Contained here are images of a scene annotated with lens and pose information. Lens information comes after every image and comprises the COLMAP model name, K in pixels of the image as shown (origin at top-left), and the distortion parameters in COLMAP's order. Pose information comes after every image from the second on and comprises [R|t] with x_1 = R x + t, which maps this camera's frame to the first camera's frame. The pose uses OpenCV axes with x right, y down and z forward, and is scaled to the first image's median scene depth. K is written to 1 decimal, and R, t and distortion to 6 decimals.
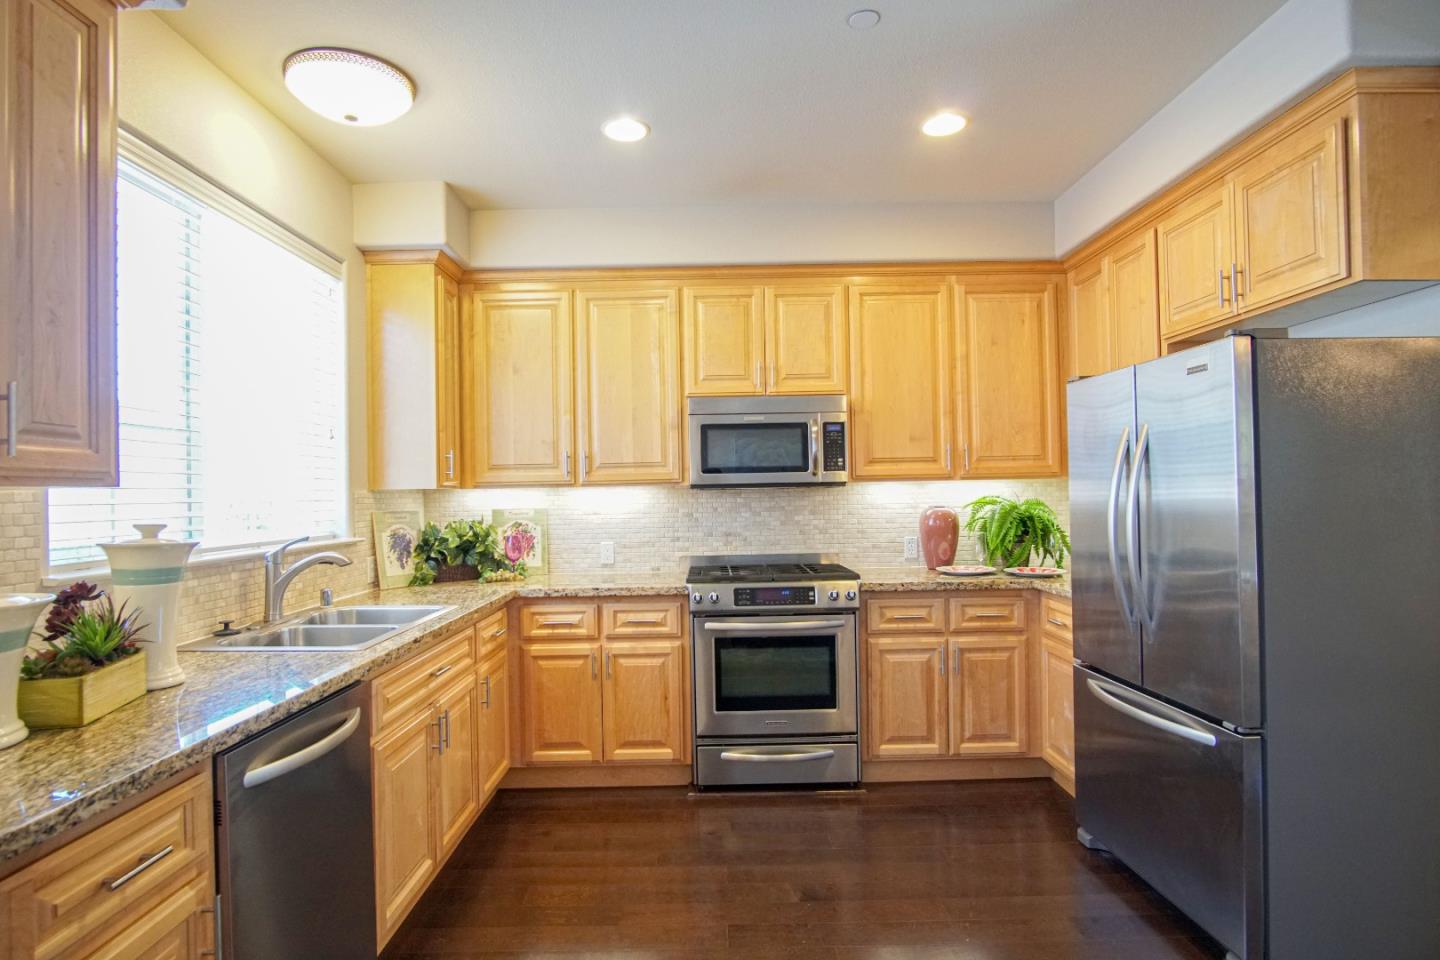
lens RADIAL K [[772.4, 0, 705.3], [0, 772.4, 485.8], [0, 0, 1]] dist [-0.030780, 0.007799]
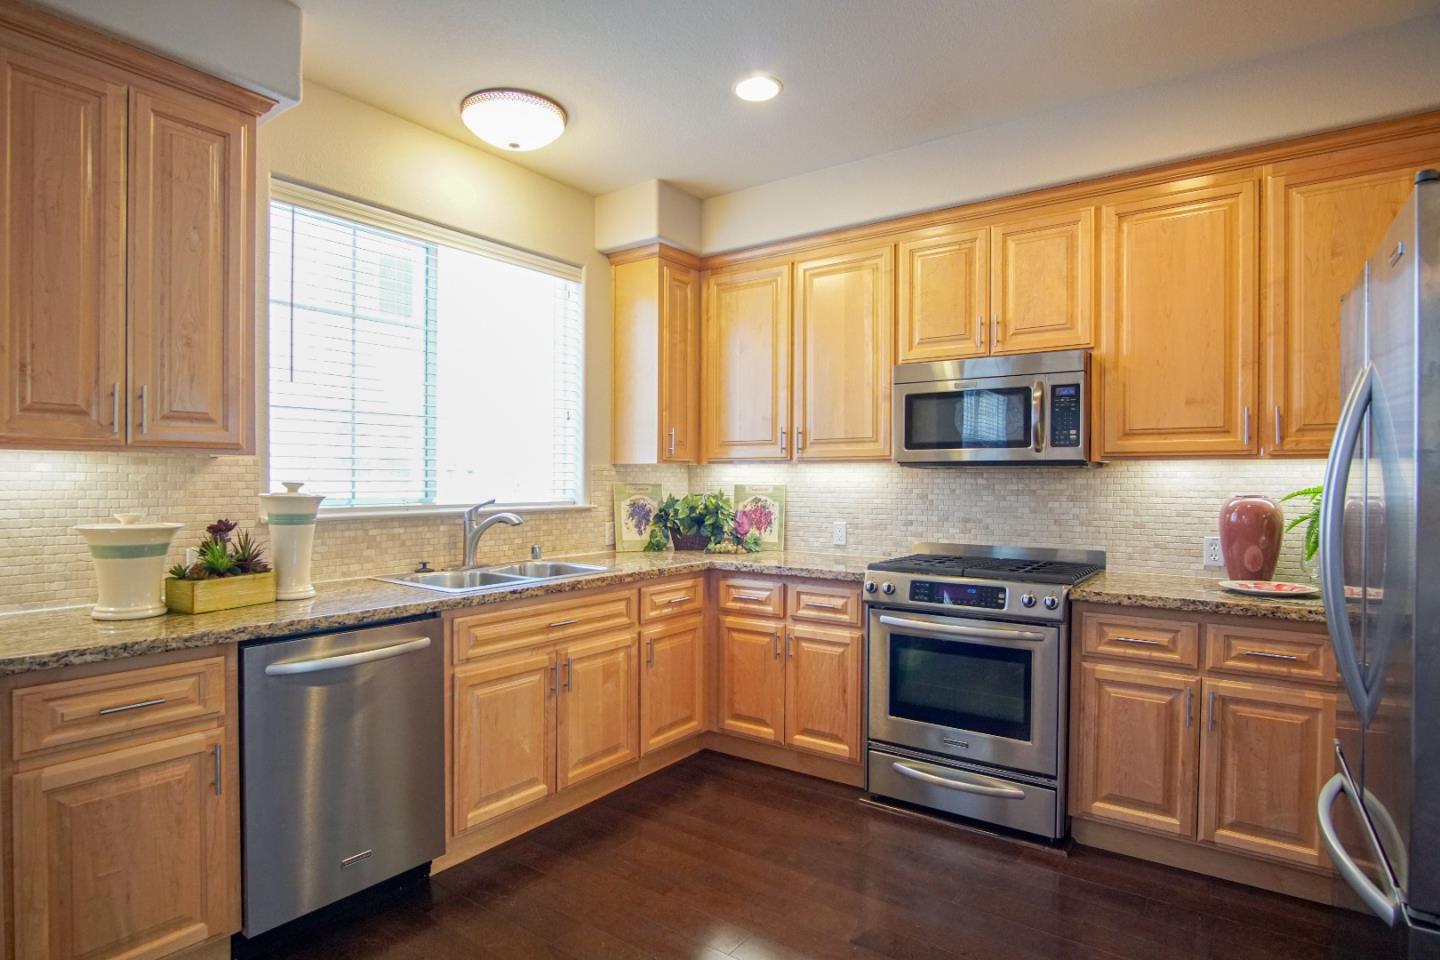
lens RADIAL K [[772.4, 0, 712.1], [0, 772.4, 483.8], [0, 0, 1]] dist [-0.030780, 0.007799]
pose [[0.808839, 0.024630, -0.587514, 0.359664], [-0.012097, 0.999608, 0.025252, 0.004216], [0.587906, -0.013317, 0.808820, 0.158844]]
